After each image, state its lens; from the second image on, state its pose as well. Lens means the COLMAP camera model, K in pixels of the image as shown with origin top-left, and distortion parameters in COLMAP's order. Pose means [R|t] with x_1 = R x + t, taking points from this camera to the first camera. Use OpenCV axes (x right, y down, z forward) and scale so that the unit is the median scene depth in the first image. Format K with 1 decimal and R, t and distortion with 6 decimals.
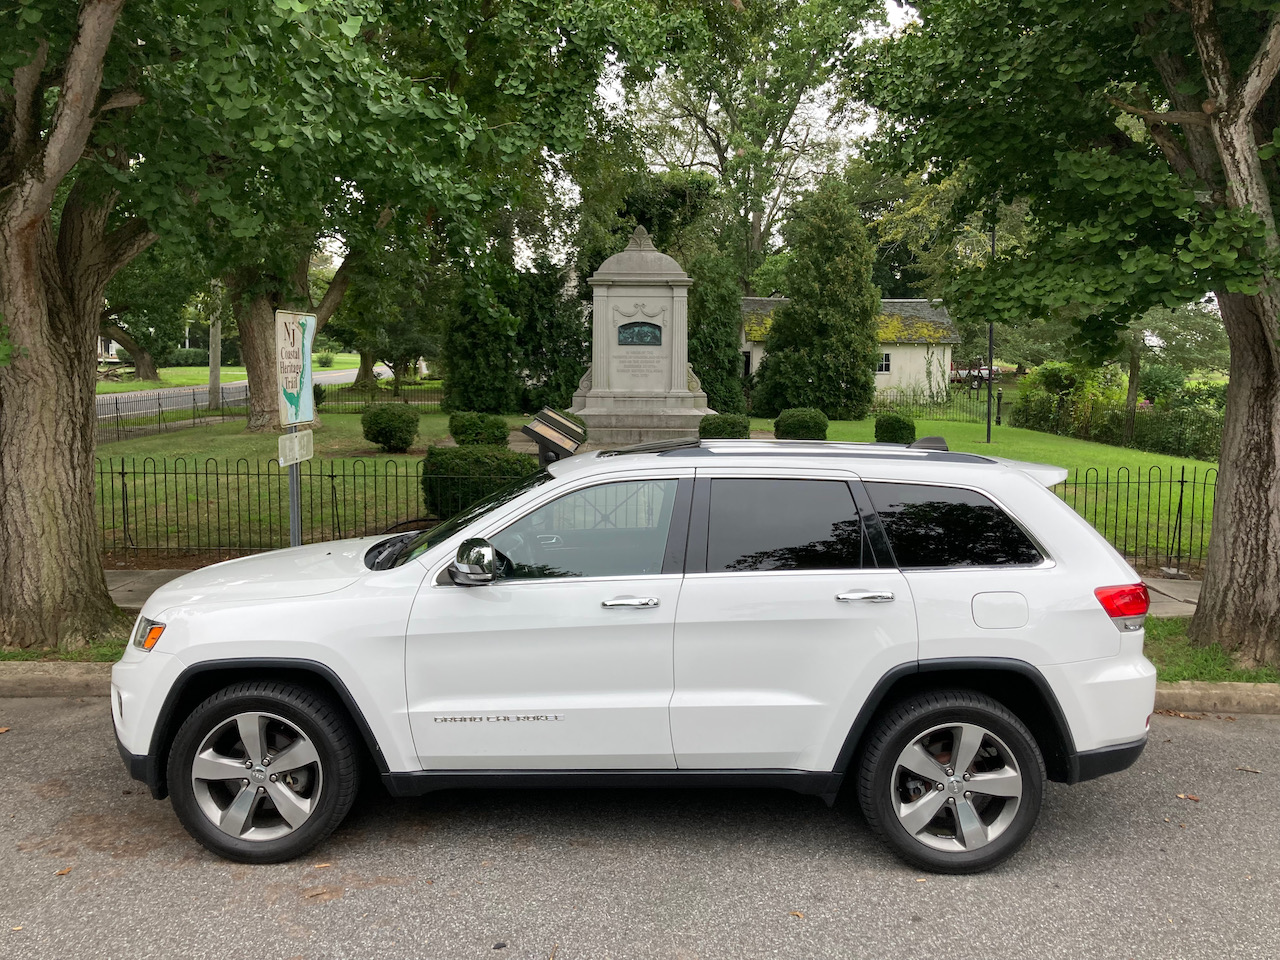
lens RADIAL K [[1047.4, 0, 640.0], [0, 1047.4, 480.0], [0, 0, 1]] dist [-0.003669, -0.001672]
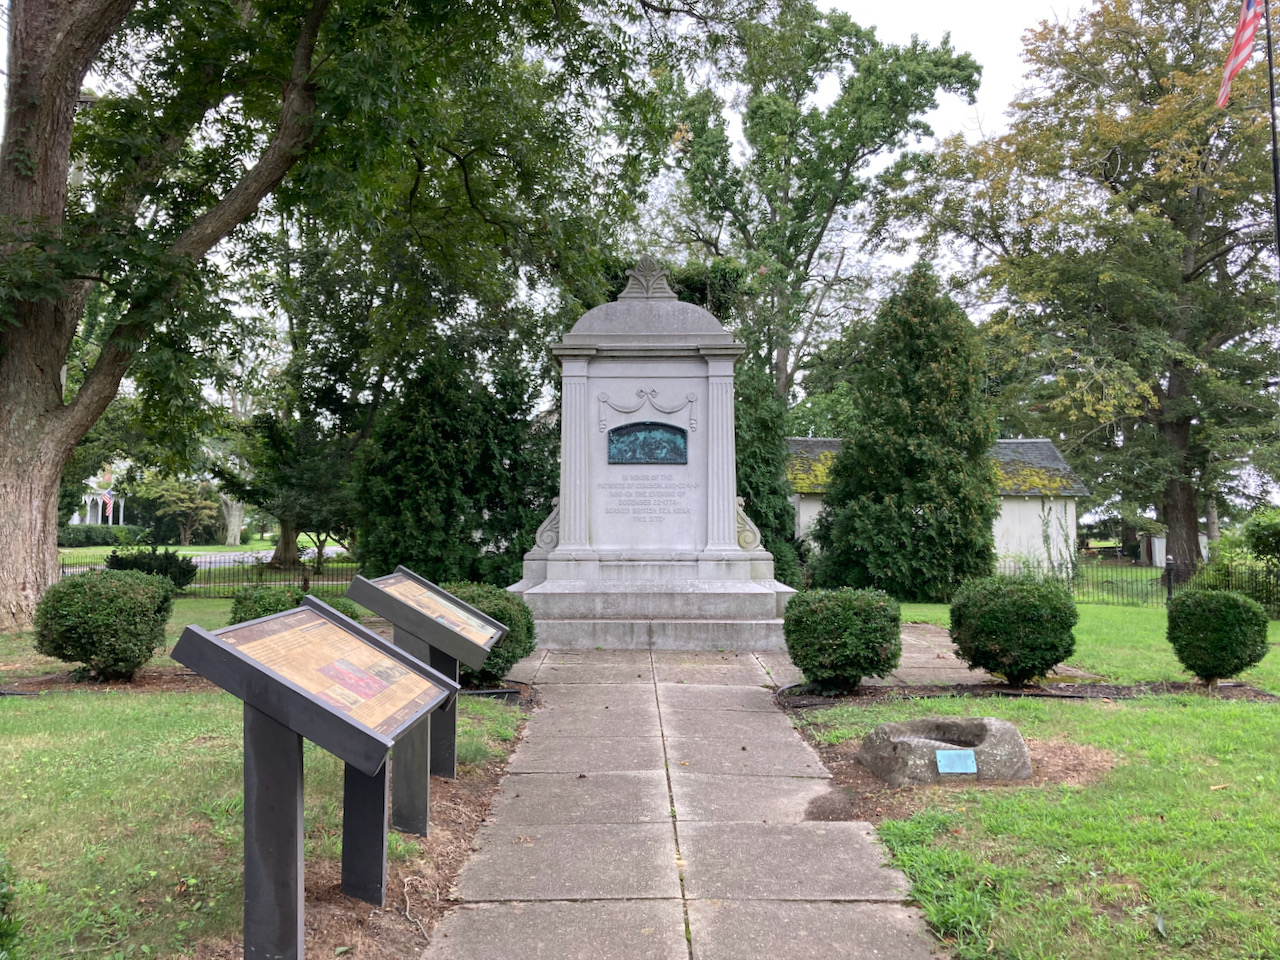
lens RADIAL K [[1037.7, 0, 640.0], [0, 1037.7, 480.0], [0, 0, 1]] dist [0.076239, -0.001442]
pose [[0.999987, -0.004802, 0.001588, -0.003554], [0.005006, 0.984481, -0.175417, -0.018987], [-0.000721, 0.175423, 0.984493, 0.338394]]
